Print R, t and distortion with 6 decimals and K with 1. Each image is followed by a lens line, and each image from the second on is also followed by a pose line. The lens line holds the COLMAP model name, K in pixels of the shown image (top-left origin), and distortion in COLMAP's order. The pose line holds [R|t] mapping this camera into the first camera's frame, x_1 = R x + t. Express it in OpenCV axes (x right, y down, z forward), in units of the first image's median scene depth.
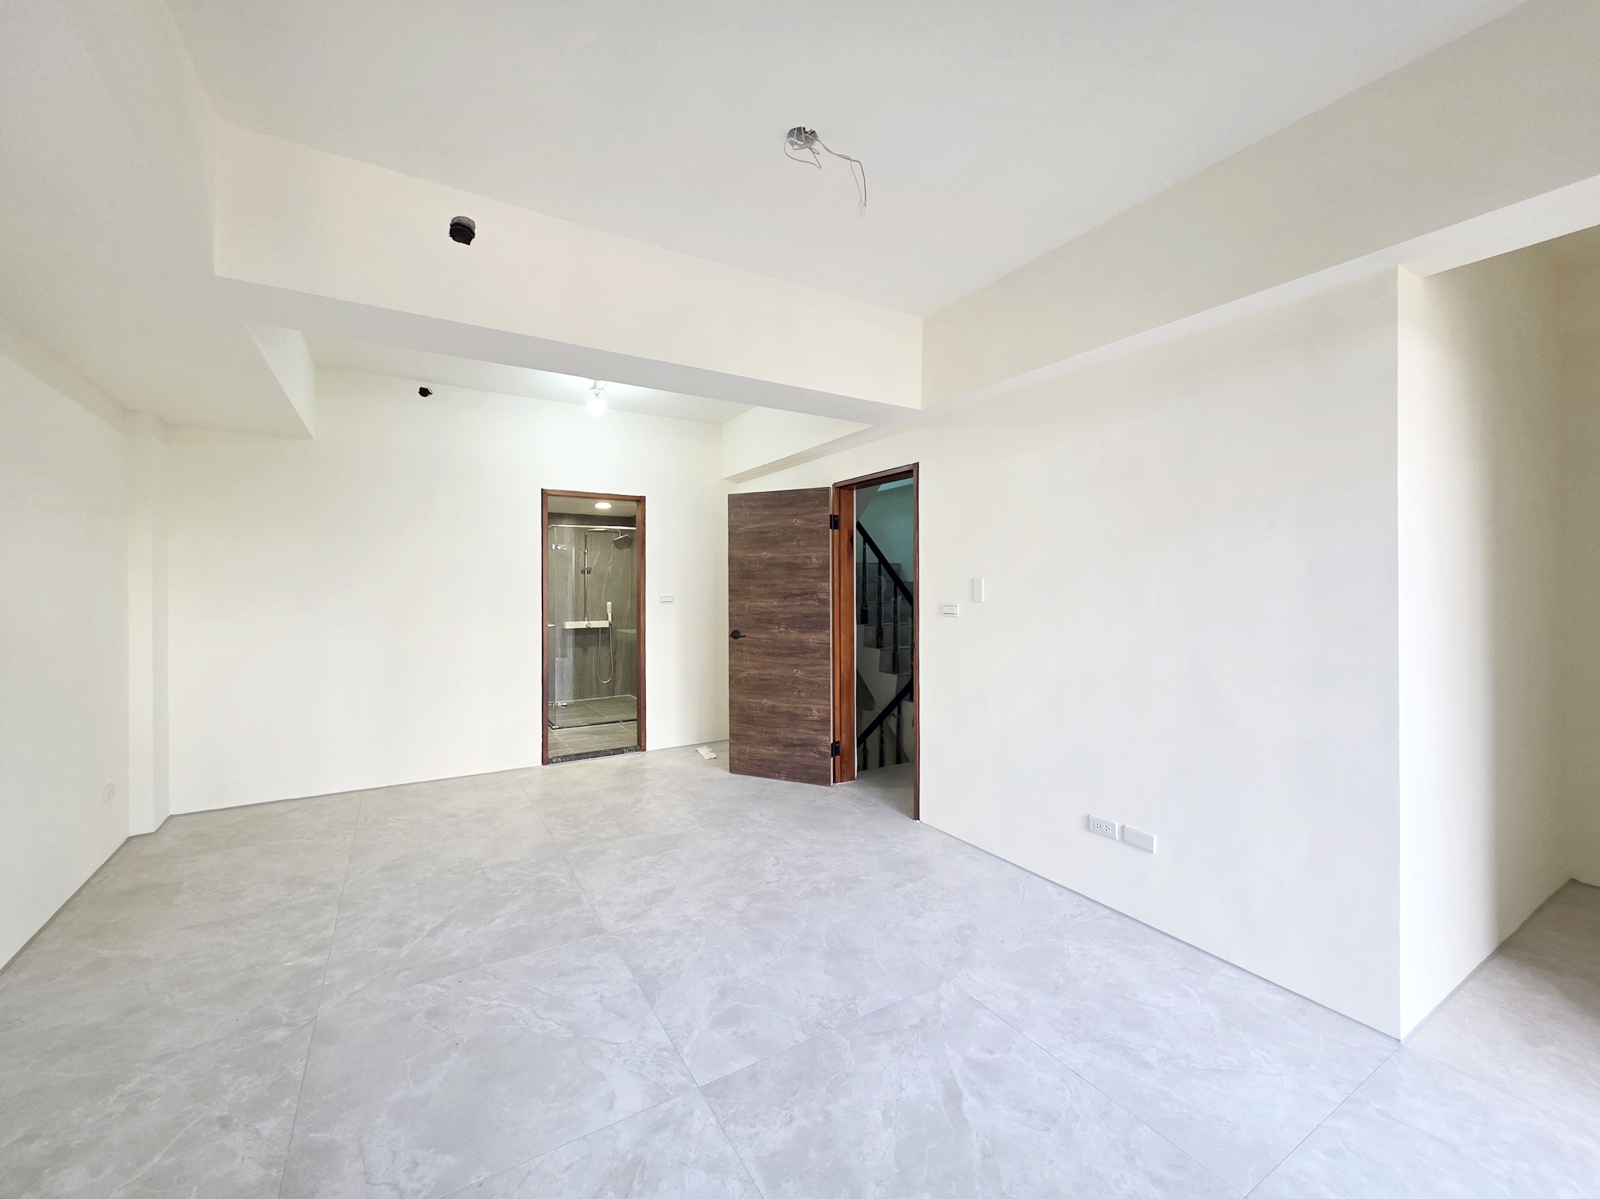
lens RADIAL K [[643.7, 0, 792.5], [0, 643.7, 593.1], [0, 0, 1]] dist [0.003021, -0.000129]
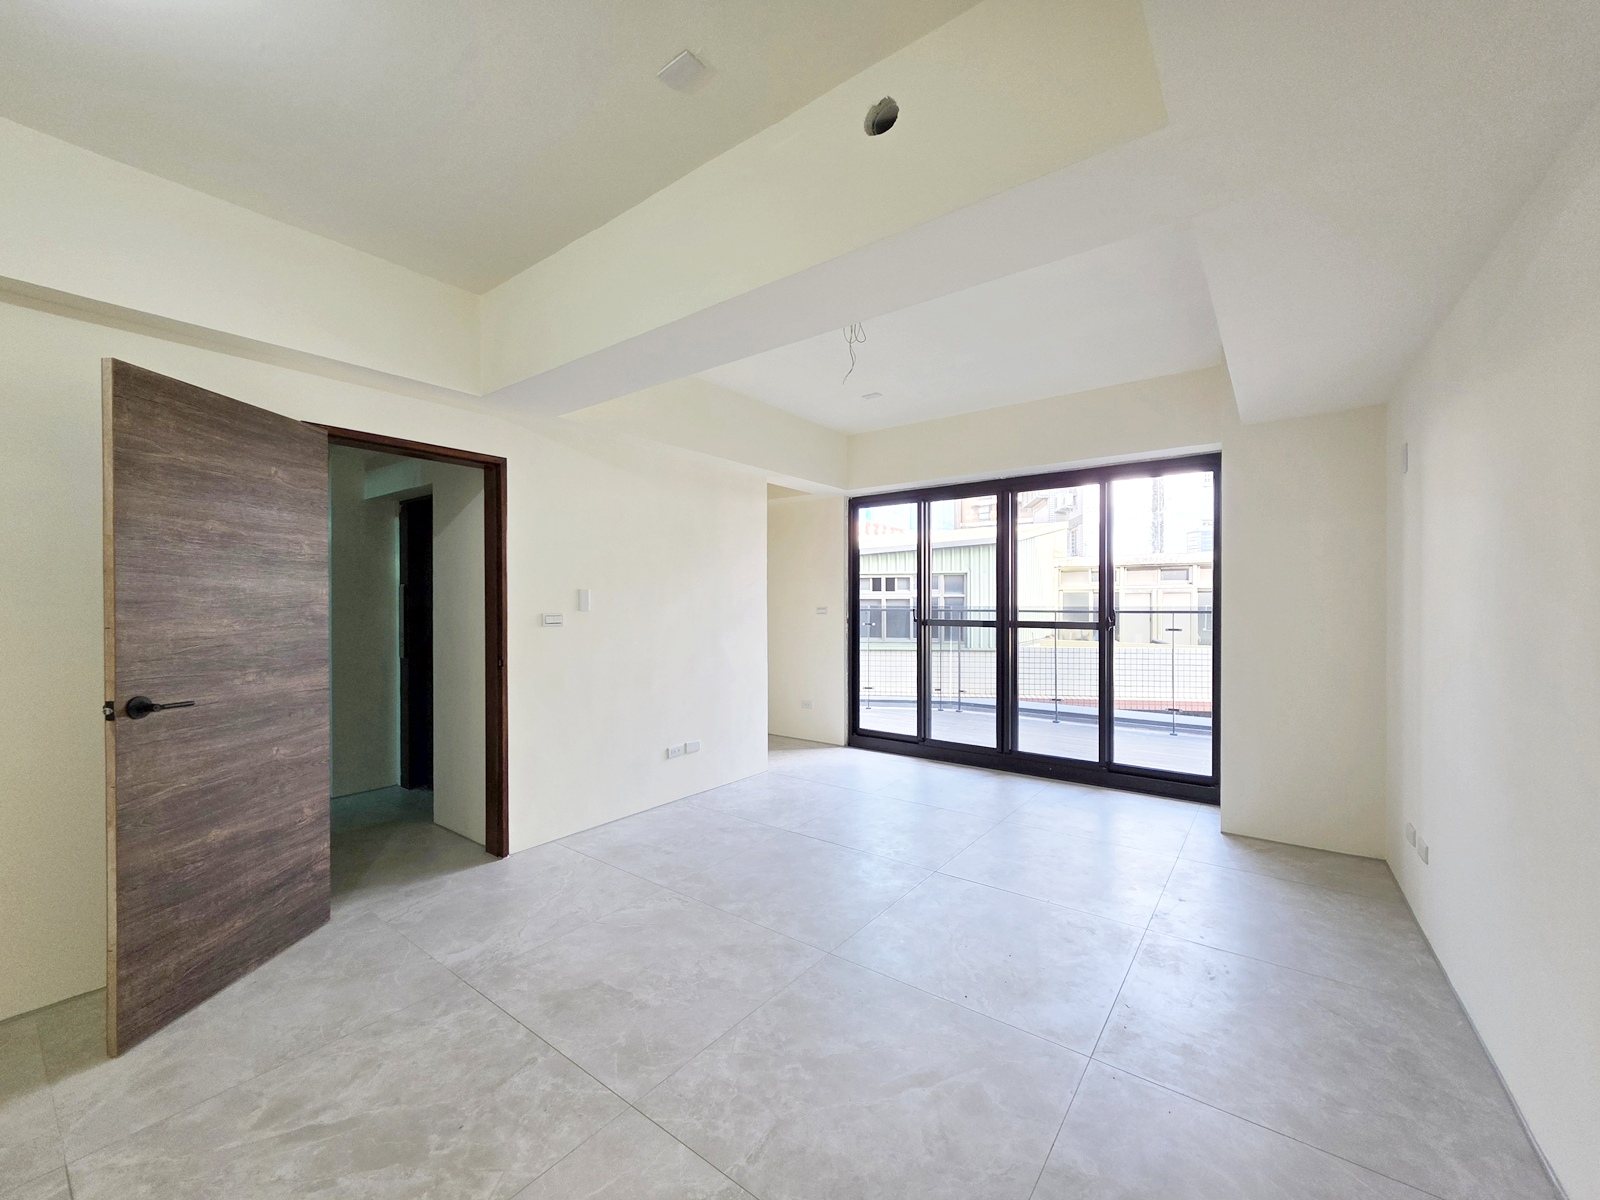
lens RADIAL K [[640.0, 0, 801.8], [0, 640.0, 632.5], [0, 0, 1]] dist [0.015280, -0.000052]
pose [[-0.373796, -0.041901, 0.926564, -0.692983], [0.007873, 0.998800, 0.048344, 0.000303], [-0.927478, 0.025365, -0.373017, 0.839030]]
